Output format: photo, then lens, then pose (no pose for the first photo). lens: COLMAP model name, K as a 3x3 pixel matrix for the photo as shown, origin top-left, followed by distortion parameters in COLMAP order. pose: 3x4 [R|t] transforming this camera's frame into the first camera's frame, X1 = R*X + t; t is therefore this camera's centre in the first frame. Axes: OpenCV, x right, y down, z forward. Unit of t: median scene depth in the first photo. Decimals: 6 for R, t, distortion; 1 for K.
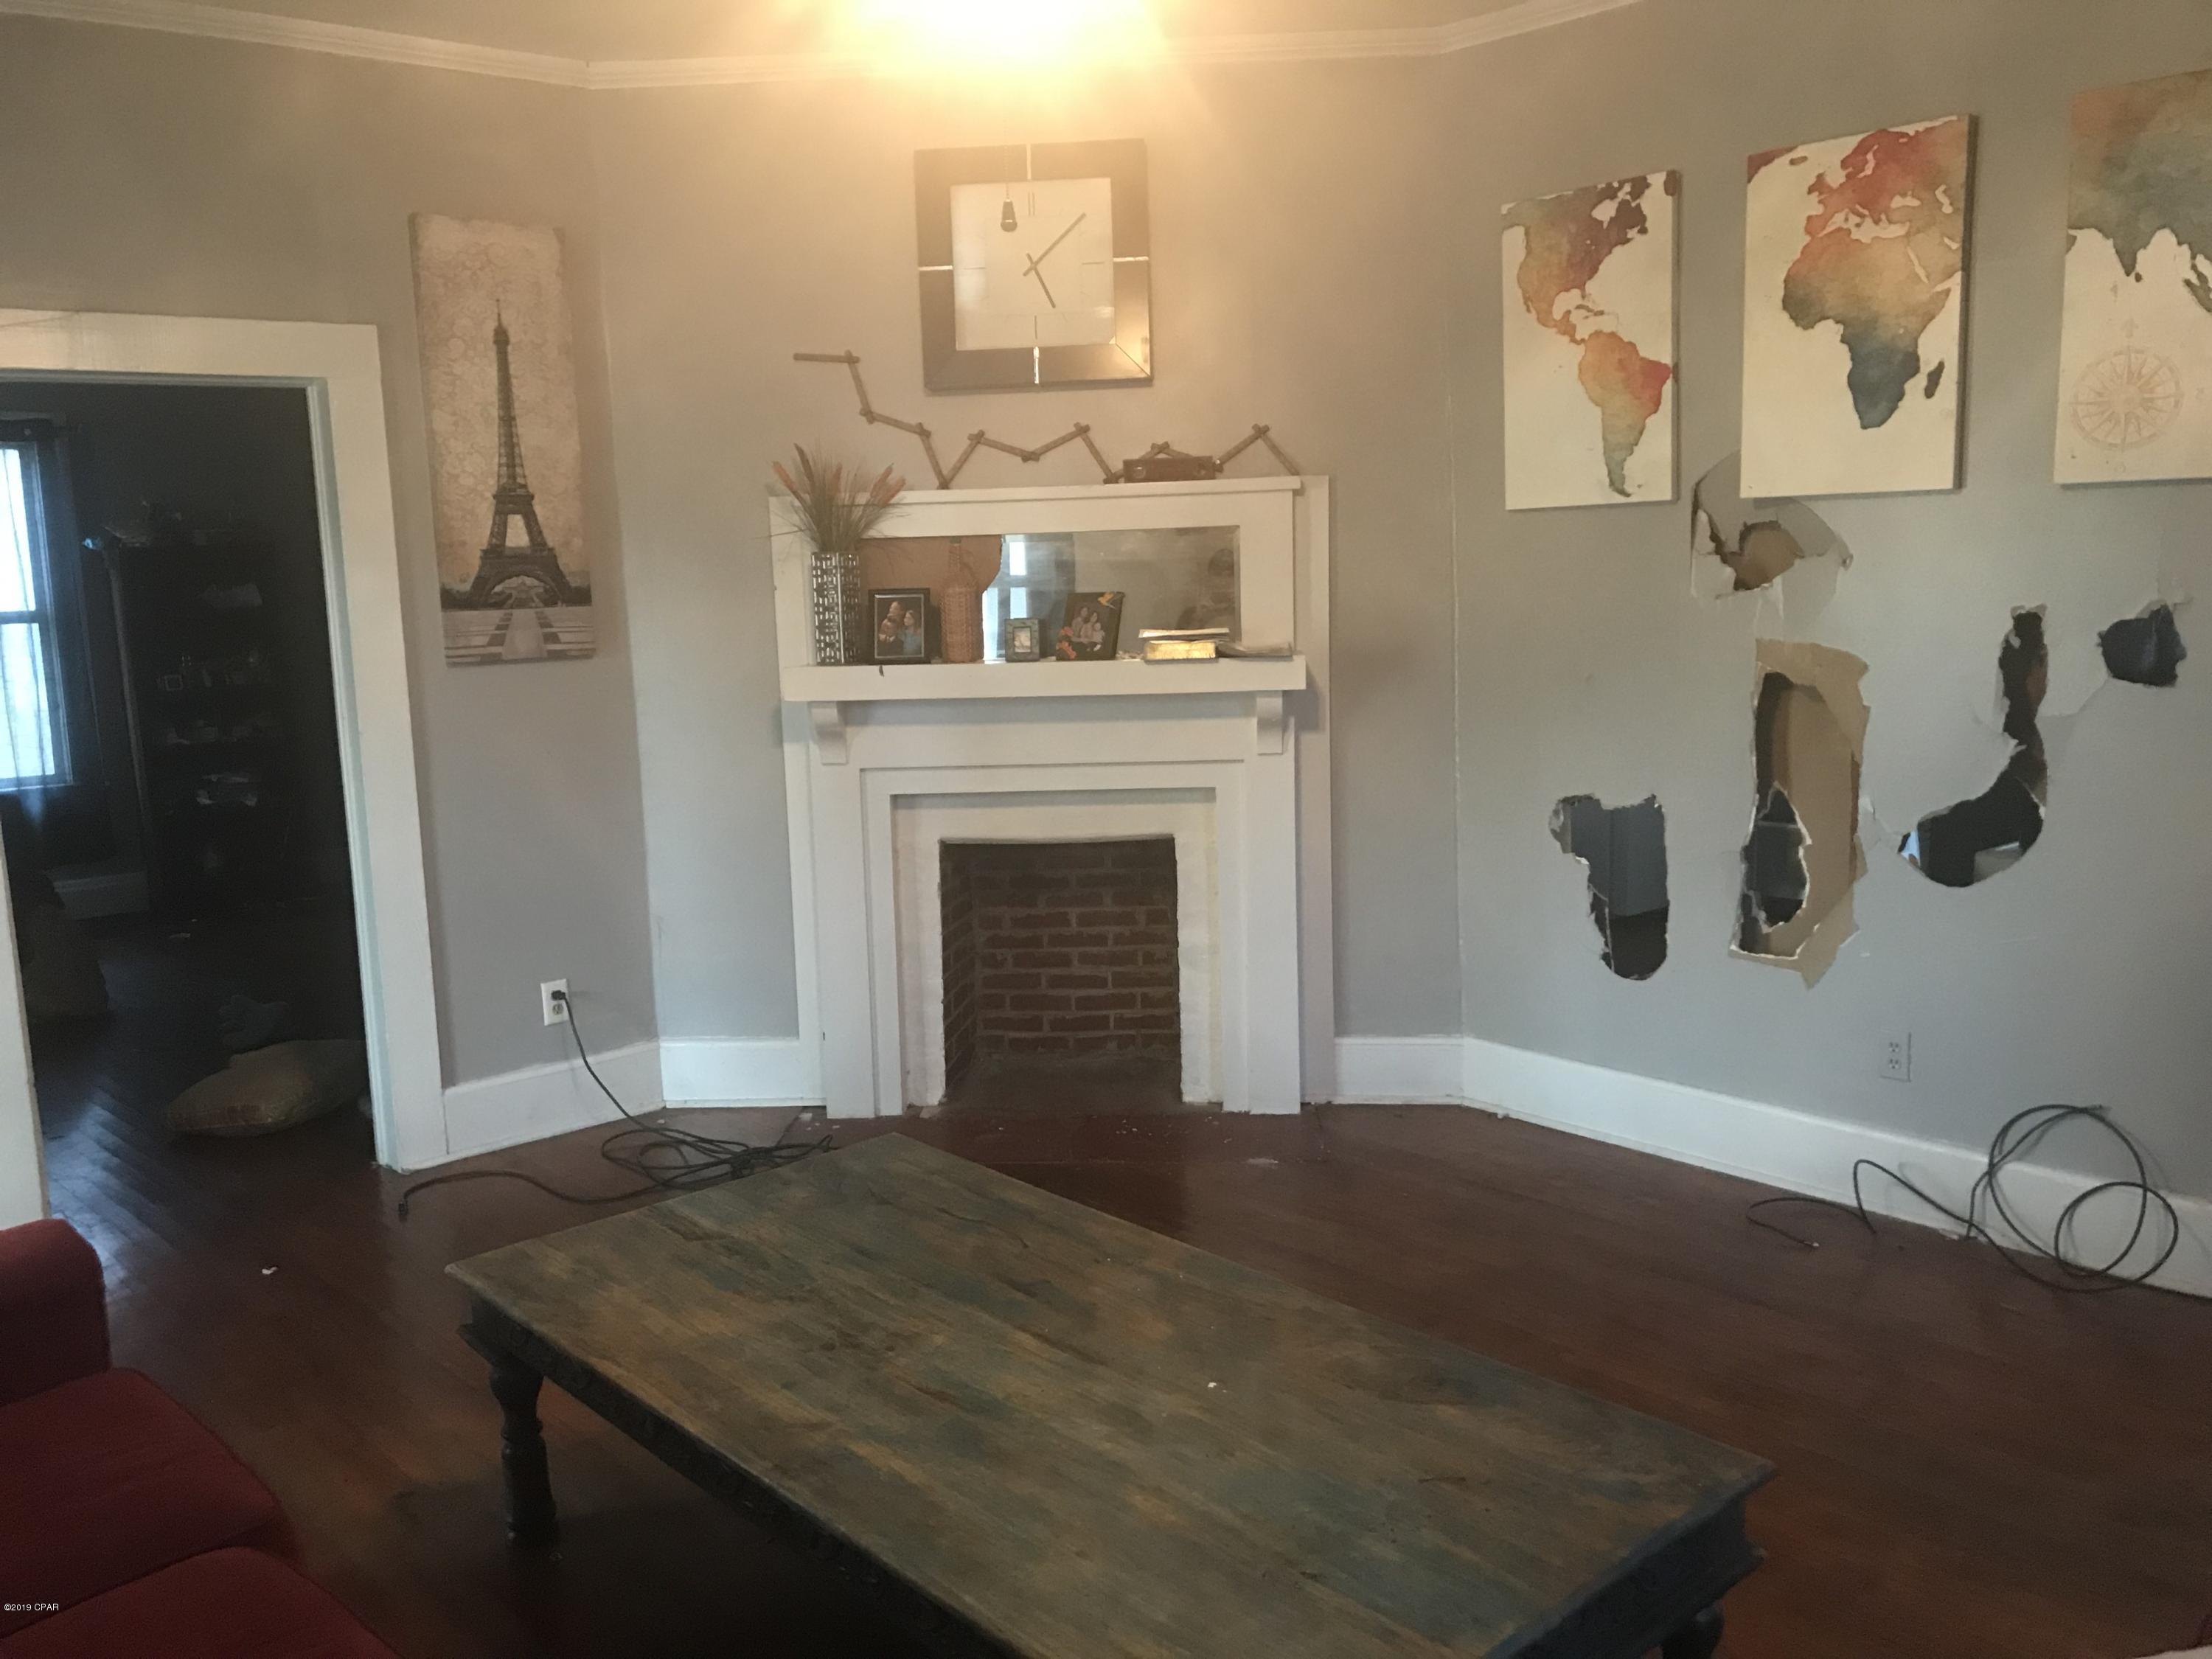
lens RADIAL K [[1842.1, 0, 1094.6], [0, 1842.1, 829.1], [0, 0, 1]] dist [0.027644, -0.037830]
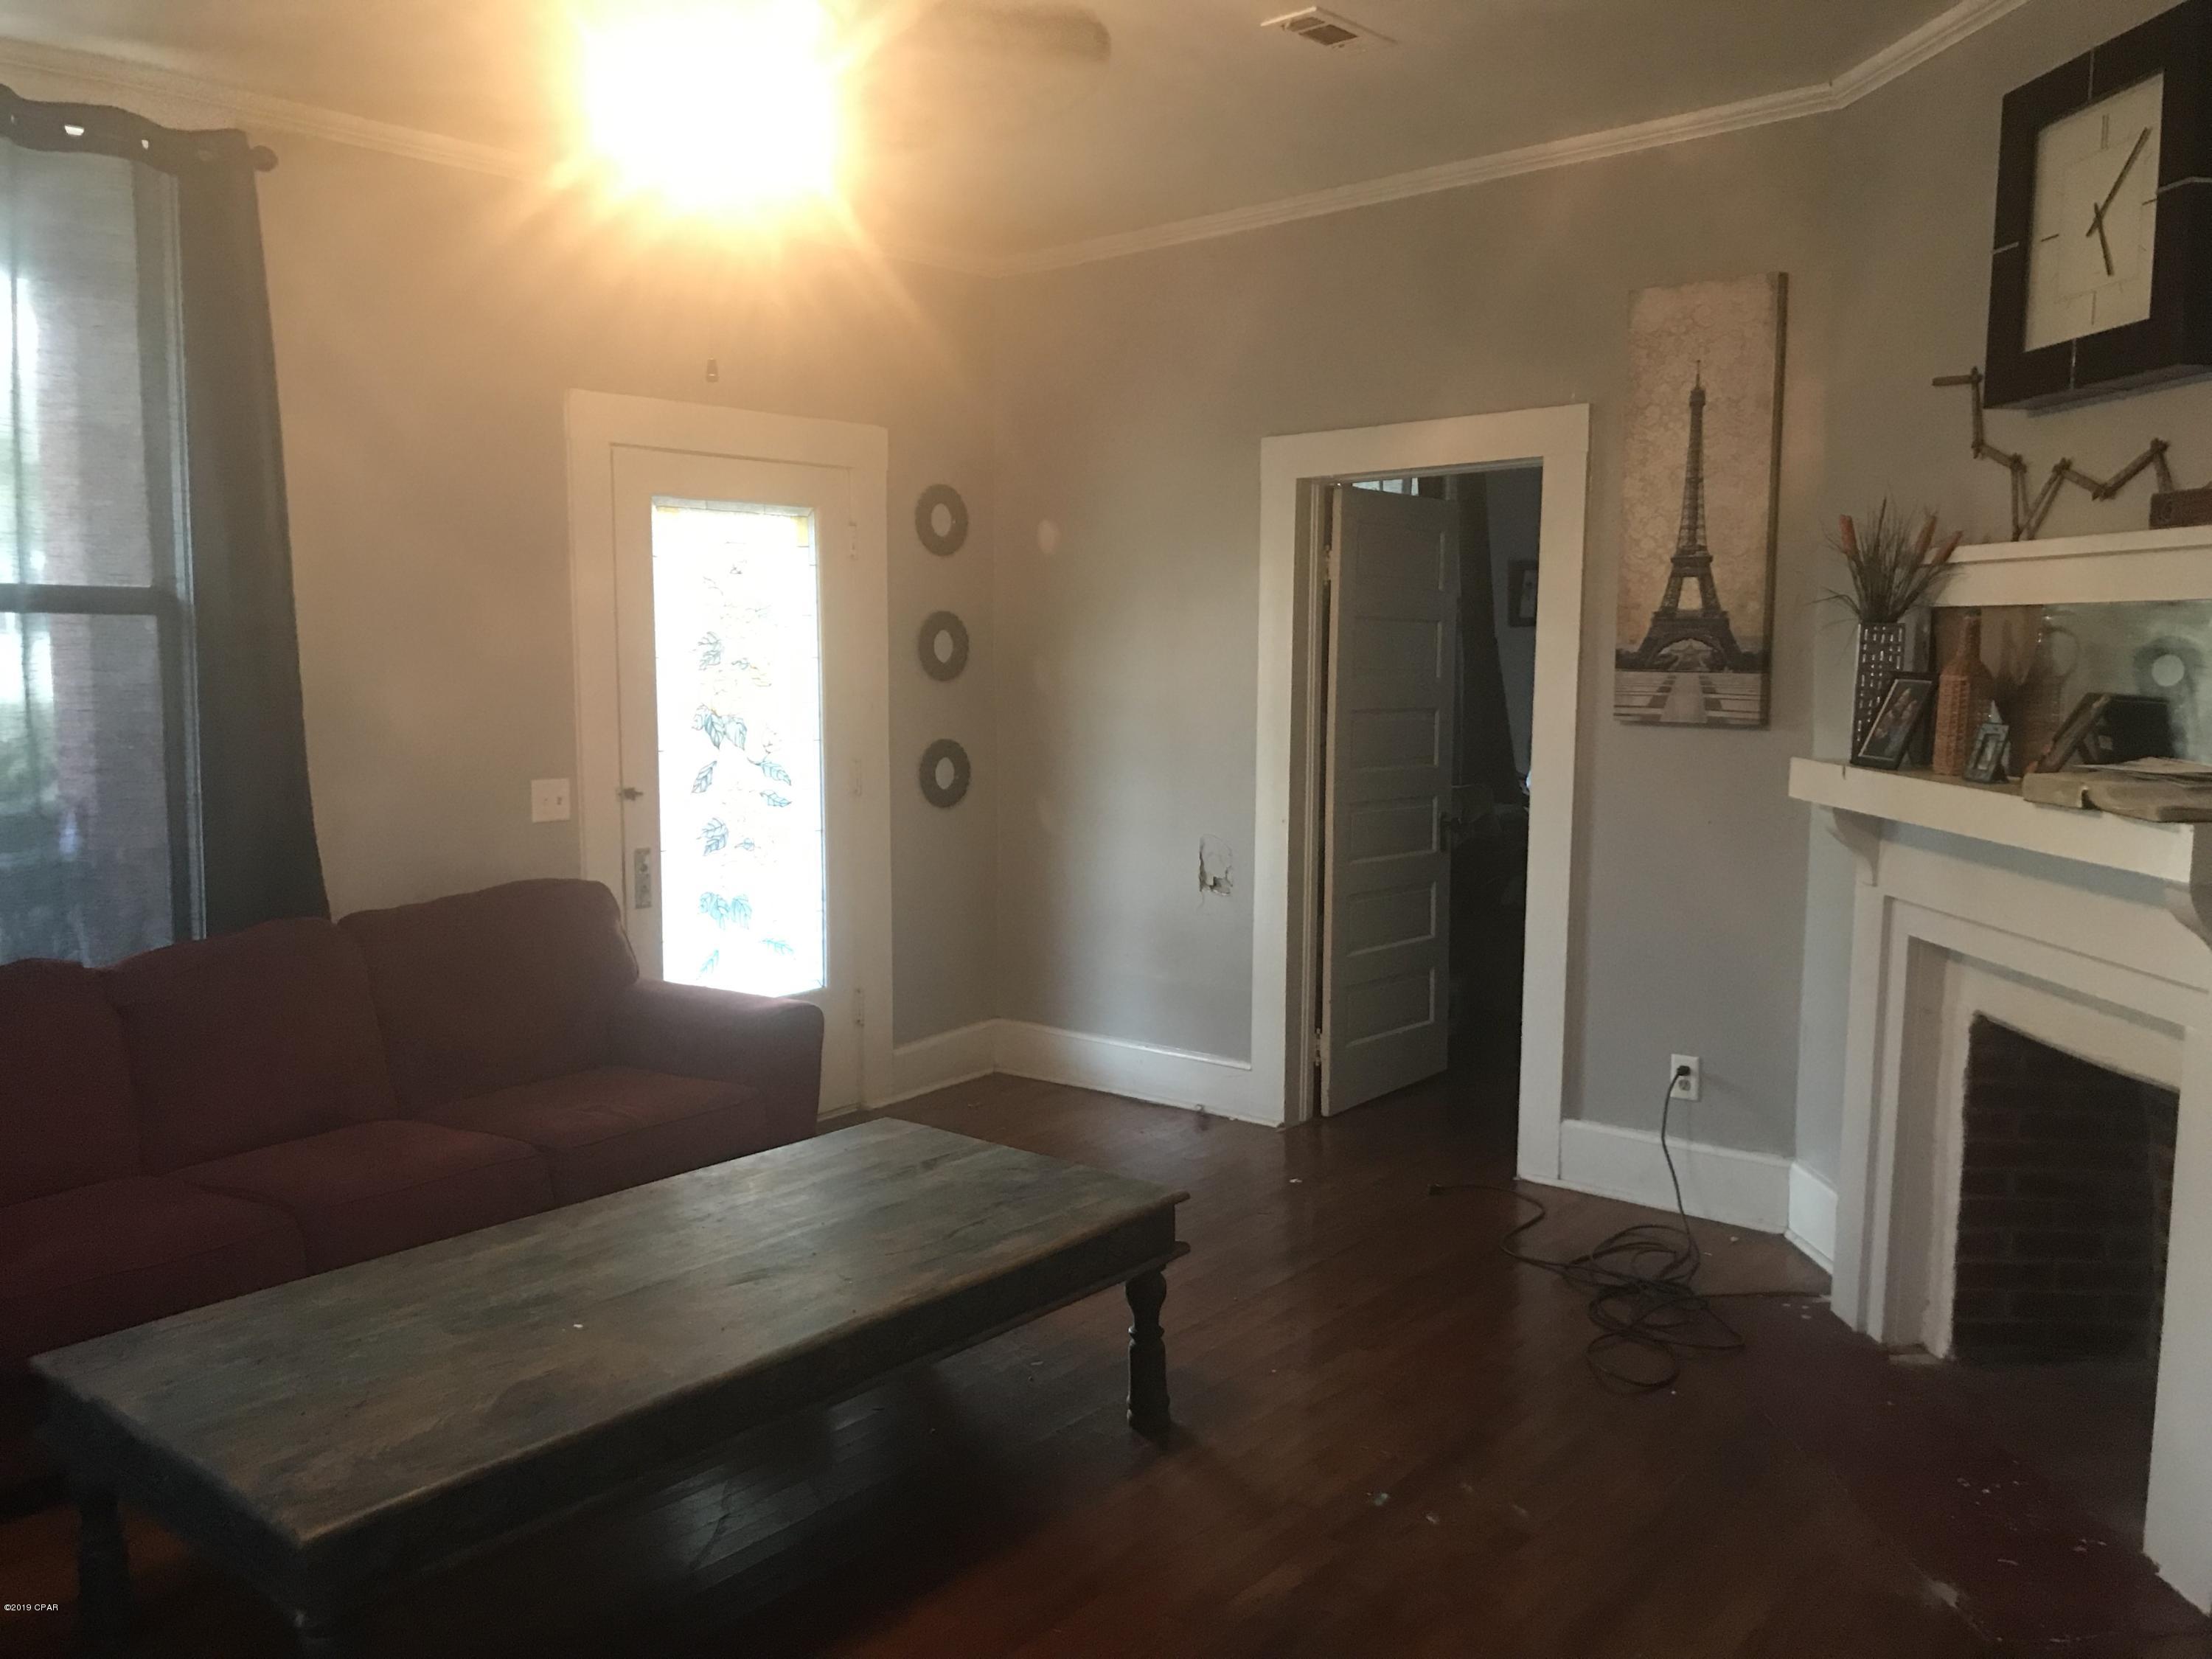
lens RADIAL K [[1842.1, 0, 1094.5], [0, 1842.1, 827.6], [0, 0, 1]] dist [0.027644, -0.037830]
pose [[0.109197, 0.137236, -0.984501, 0.639985], [-0.149052, 0.981486, 0.120284, -0.110535], [0.982781, 0.133607, 0.127631, 0.581091]]
